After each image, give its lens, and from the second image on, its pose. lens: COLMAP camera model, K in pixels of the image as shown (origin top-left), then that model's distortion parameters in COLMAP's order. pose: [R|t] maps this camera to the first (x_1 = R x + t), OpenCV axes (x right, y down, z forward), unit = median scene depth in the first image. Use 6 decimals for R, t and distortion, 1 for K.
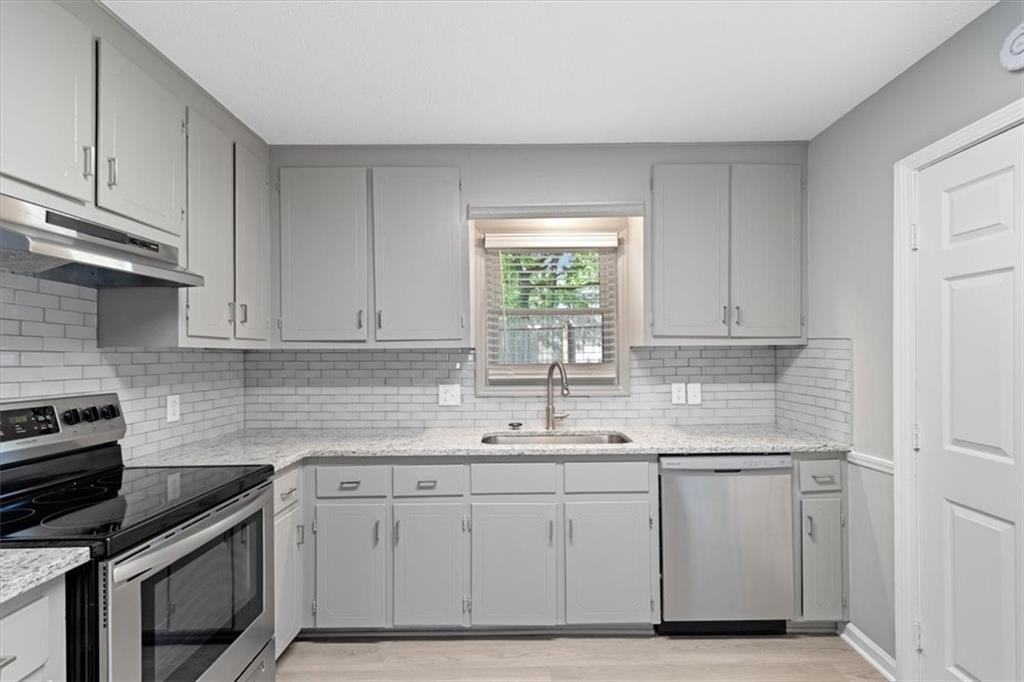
lens RADIAL K [[471.2, 0, 515.9], [0, 471.2, 346.3], [0, 0, 1]] dist [0.028105, 0.000325]
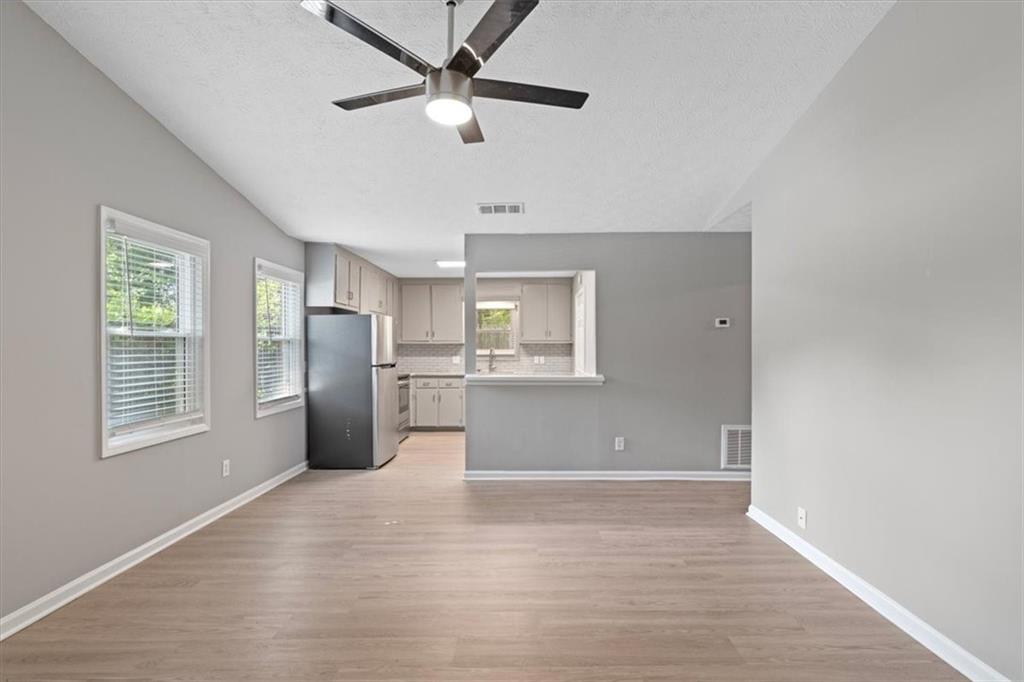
lens RADIAL K [[471.2, 0, 511.1], [0, 471.2, 340.5], [0, 0, 1]] dist [0.028105, 0.000325]
pose [[0.999382, 0.006521, -0.034548, 0.301724], [-0.006161, 0.999926, 0.010508, -0.047532], [0.034614, -0.010288, 0.999348, -1.914996]]
